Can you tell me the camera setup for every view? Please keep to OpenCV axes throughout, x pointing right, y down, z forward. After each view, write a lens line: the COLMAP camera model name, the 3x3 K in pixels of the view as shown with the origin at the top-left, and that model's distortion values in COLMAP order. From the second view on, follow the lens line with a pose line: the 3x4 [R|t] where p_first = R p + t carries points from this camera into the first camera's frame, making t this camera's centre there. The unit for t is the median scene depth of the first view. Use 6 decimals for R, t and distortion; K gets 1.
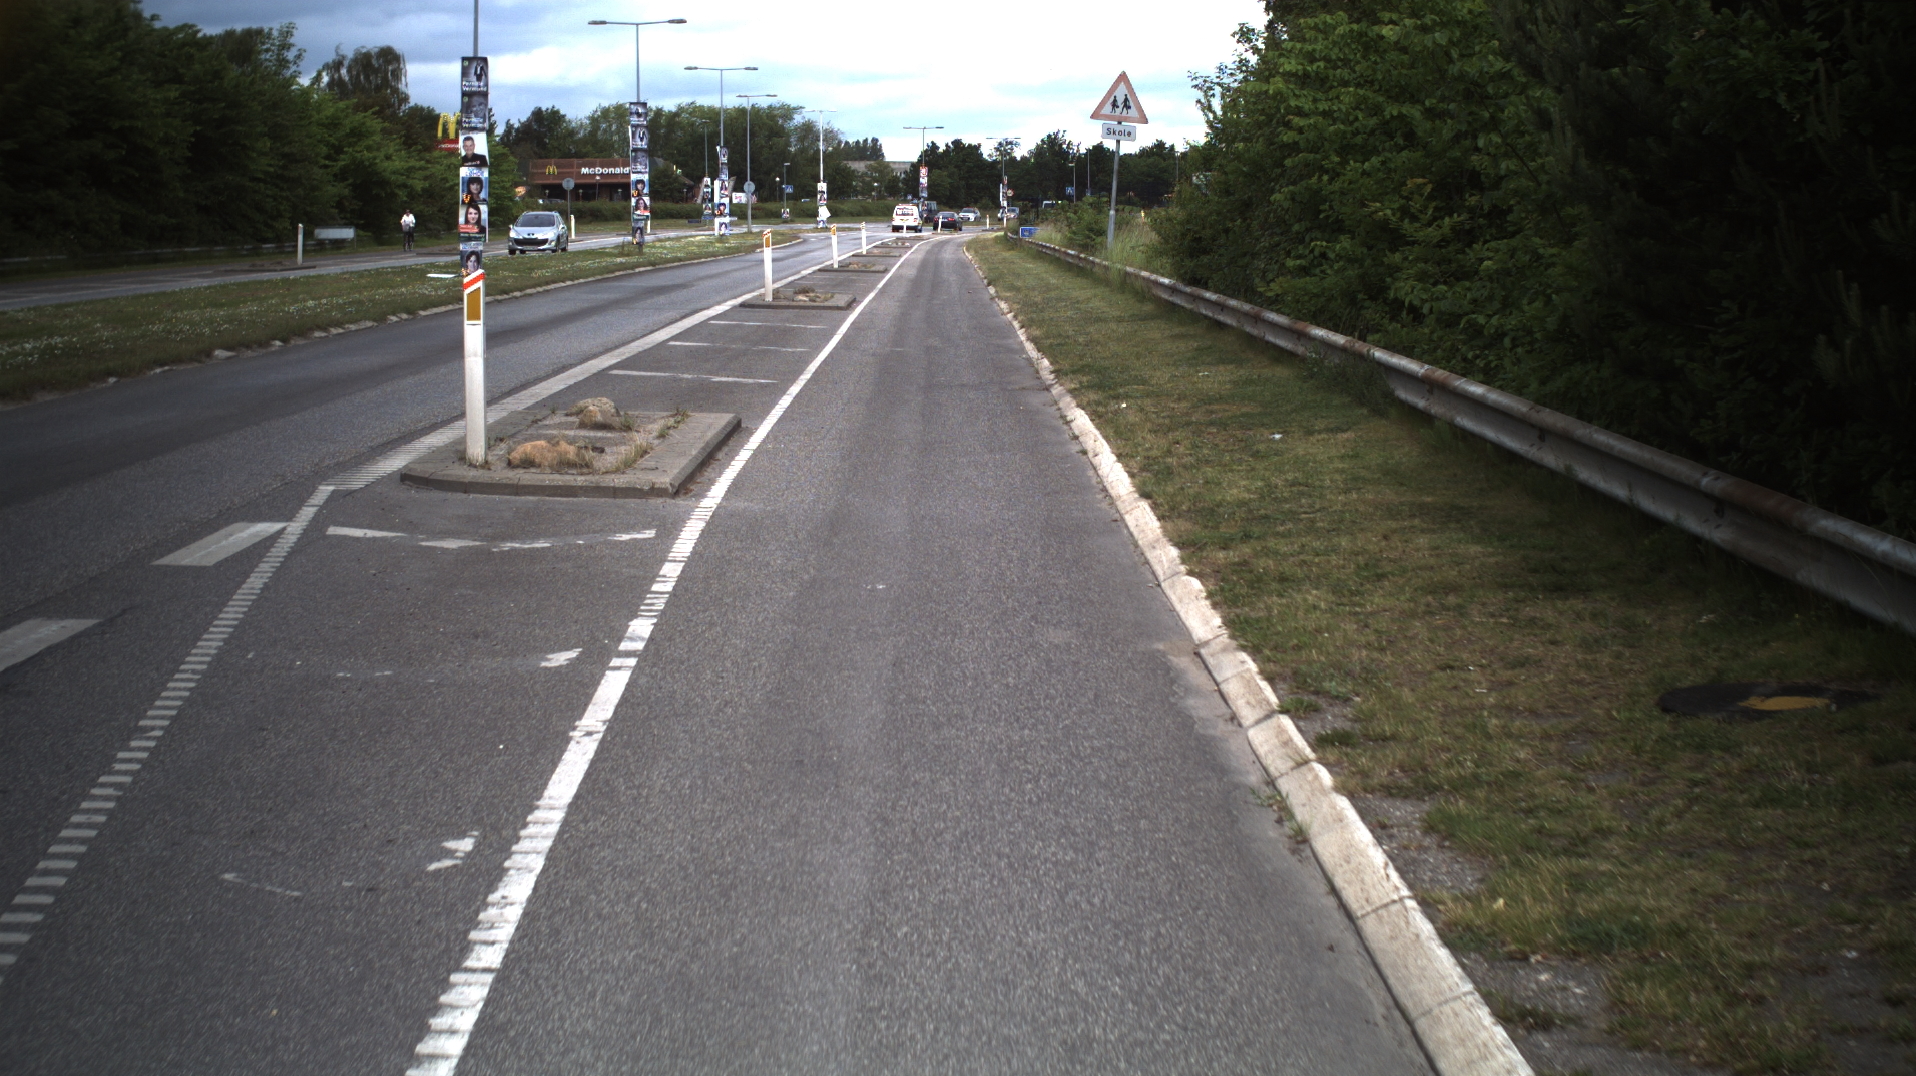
lens RADIAL K [[1664.8, 0, 952.0], [0, 1664.8, 539.0], [0, 0, 1]] dist [-0.059146, 0.008212]
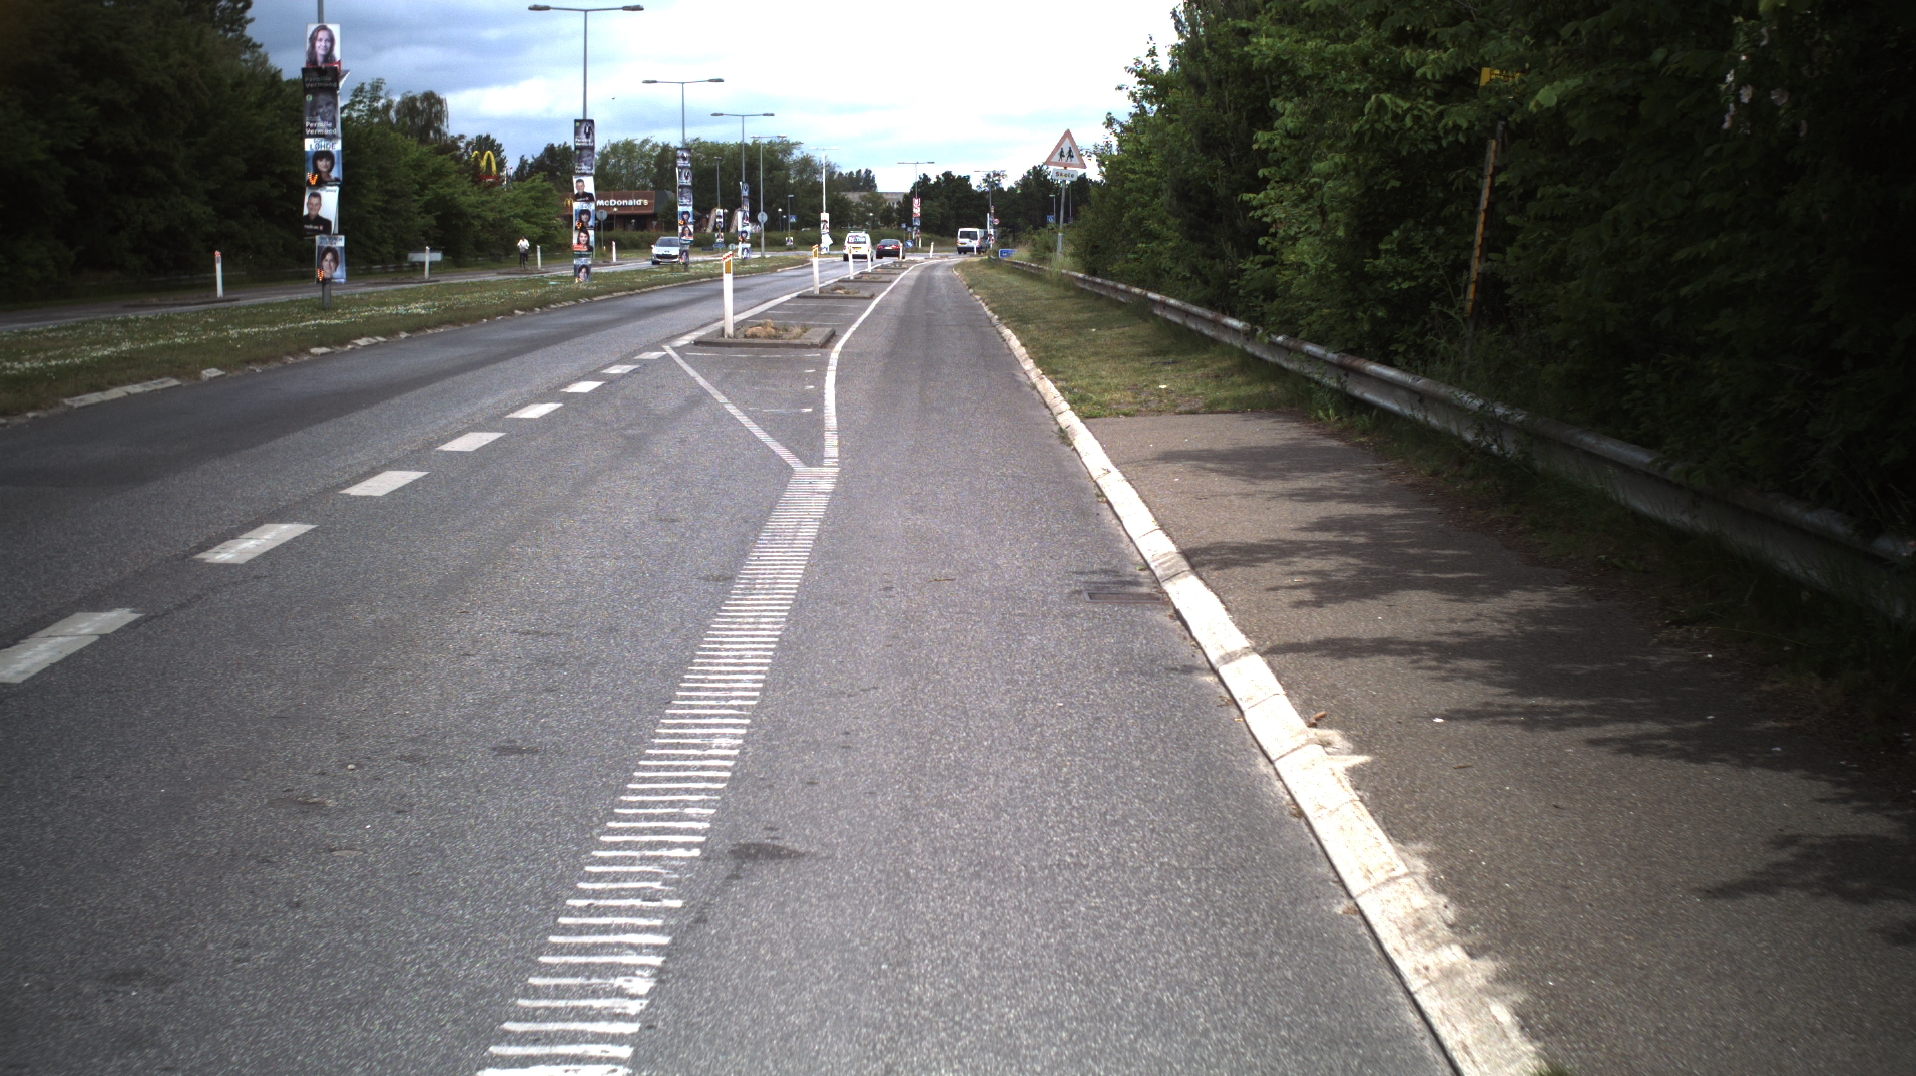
lens RADIAL K [[1655.3, 0, 921.9], [0, 1655.3, 539.4], [0, 0, 1]] dist [-0.050081, -0.009608]
pose [[0.999906, -0.003022, -0.013410, 0.001449], [0.002807, 0.999868, -0.016022, 0.120950], [0.013456, 0.015983, 0.999782, -0.562989]]
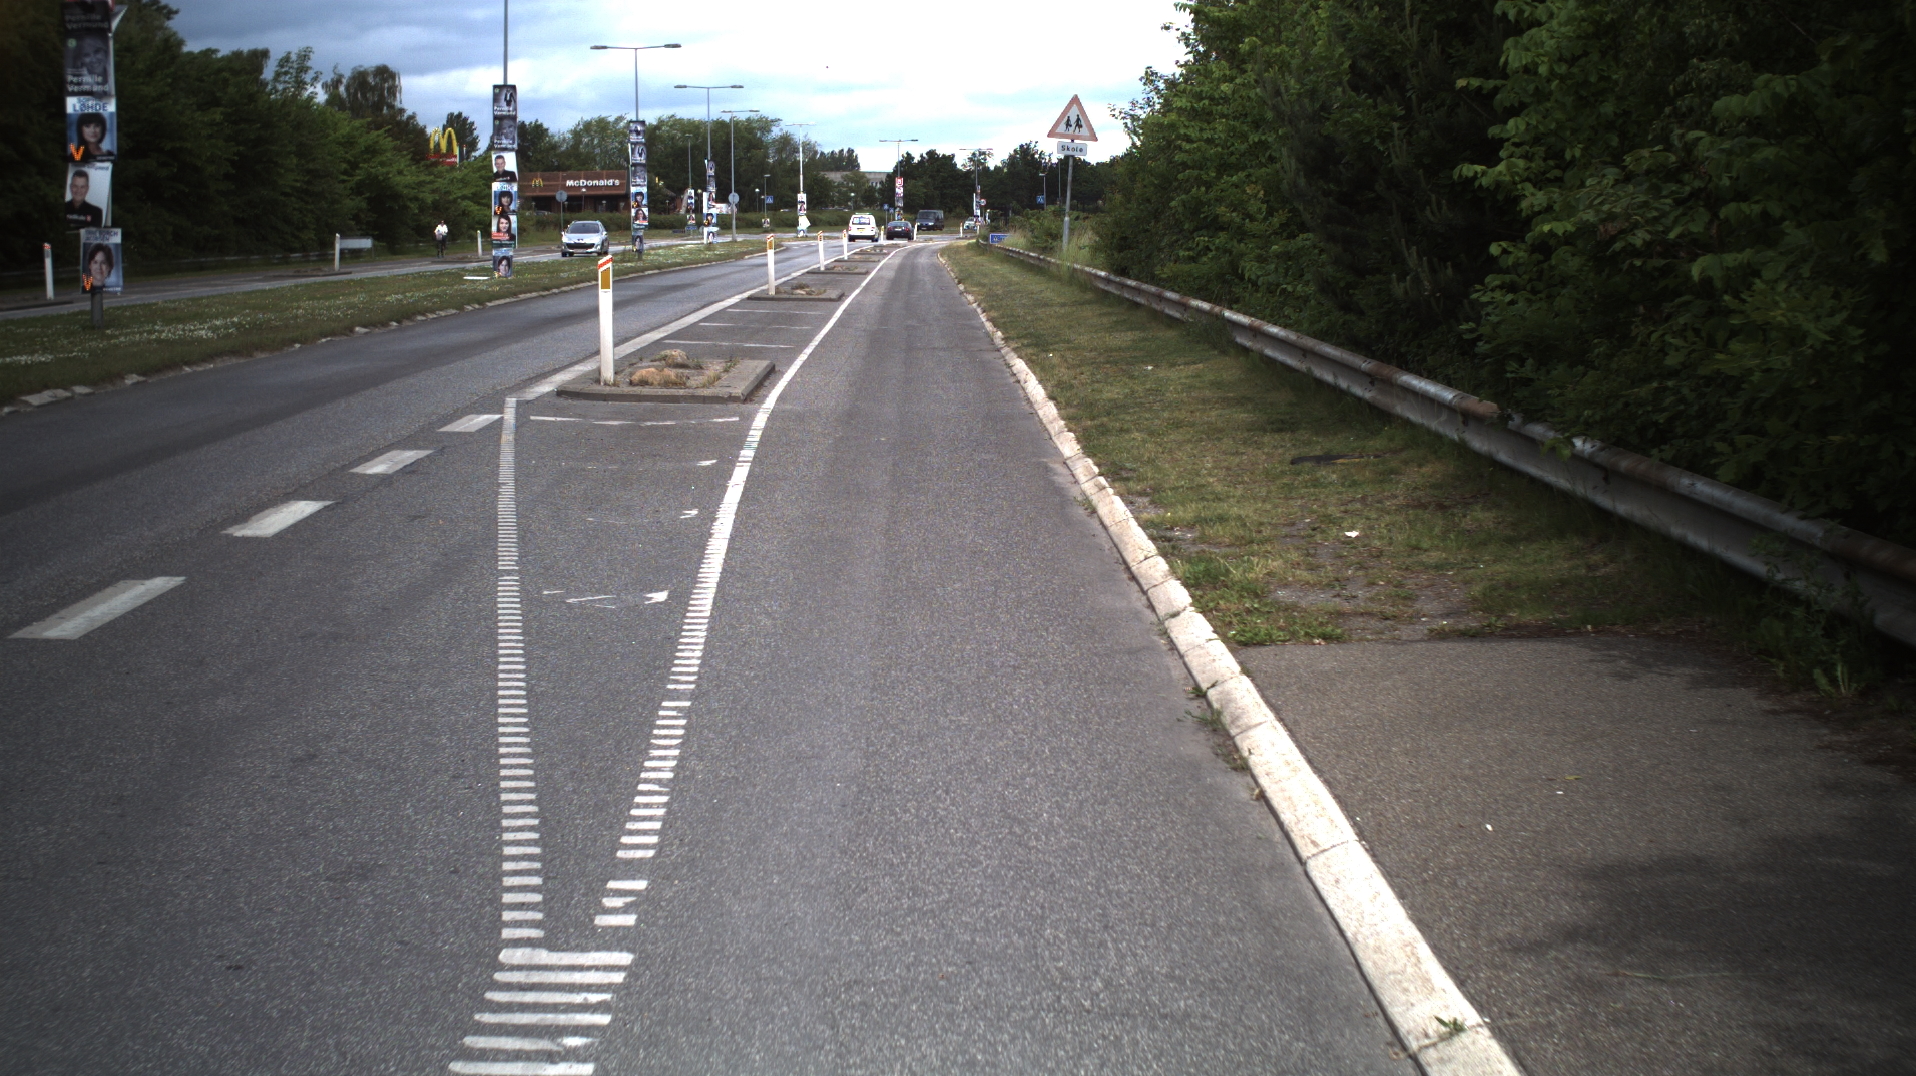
lens RADIAL K [[1658.8, 0, 924.2], [0, 1658.8, 541.1], [0, 0, 1]] dist [-0.053851, -0.000570]
pose [[0.999977, -0.006148, -0.002948, 0.000880], [0.006138, 0.999975, -0.003597, 0.047127], [0.002970, 0.003579, 0.999989, -0.225825]]
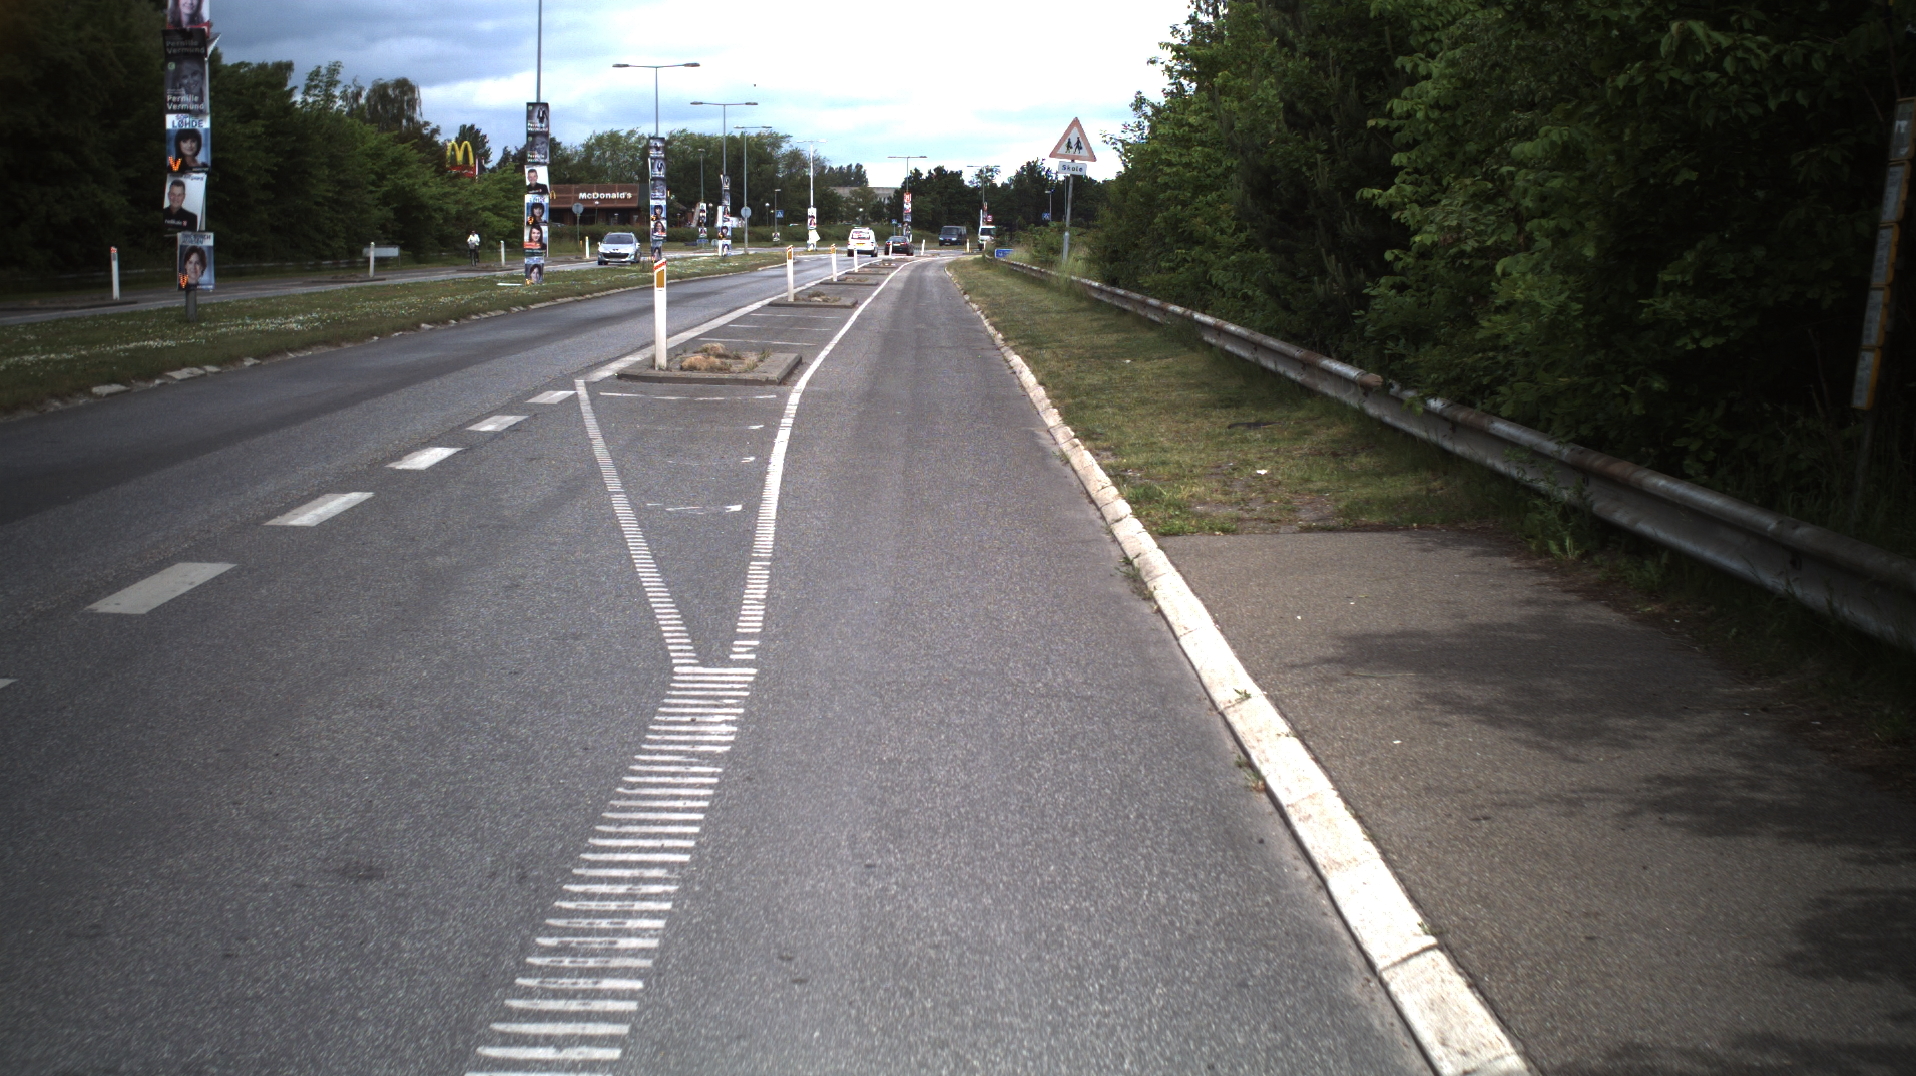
lens RADIAL K [[1658.8, 0, 924.2], [0, 1658.8, 541.1], [0, 0, 1]] dist [-0.053851, -0.000570]
pose [[0.999978, 0.003903, -0.005401, -0.000243], [-0.003972, 0.999910, -0.012830, 0.071542], [0.005350, 0.012852, 0.999903, -0.338488]]
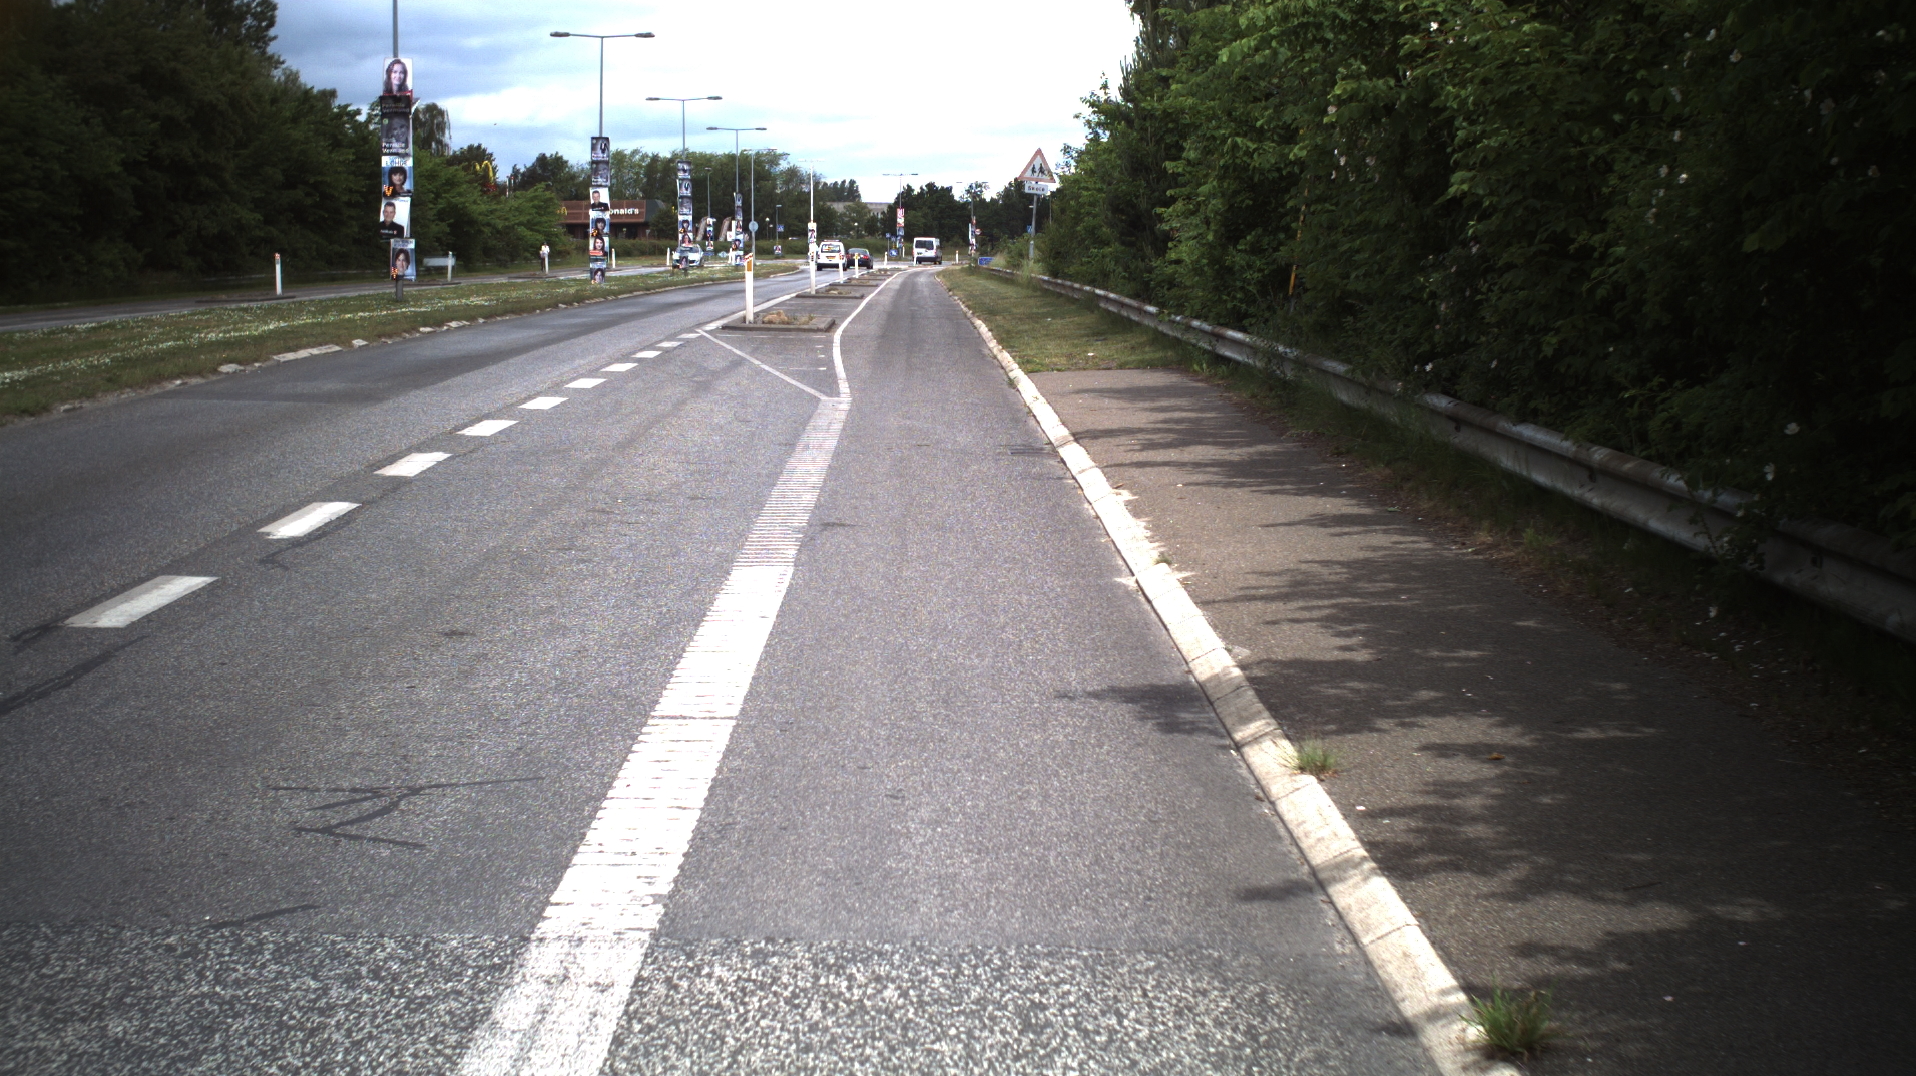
lens RADIAL K [[1649.6, 0, 895.5], [0, 1649.6, 546.6], [0, 0, 1]] dist [-0.049084, -0.003826]
pose [[0.999830, 0.002433, -0.018267, 0.002218], [-0.002745, 0.999851, -0.017050, 0.169188], [0.018222, 0.017097, 0.999688, -0.785366]]
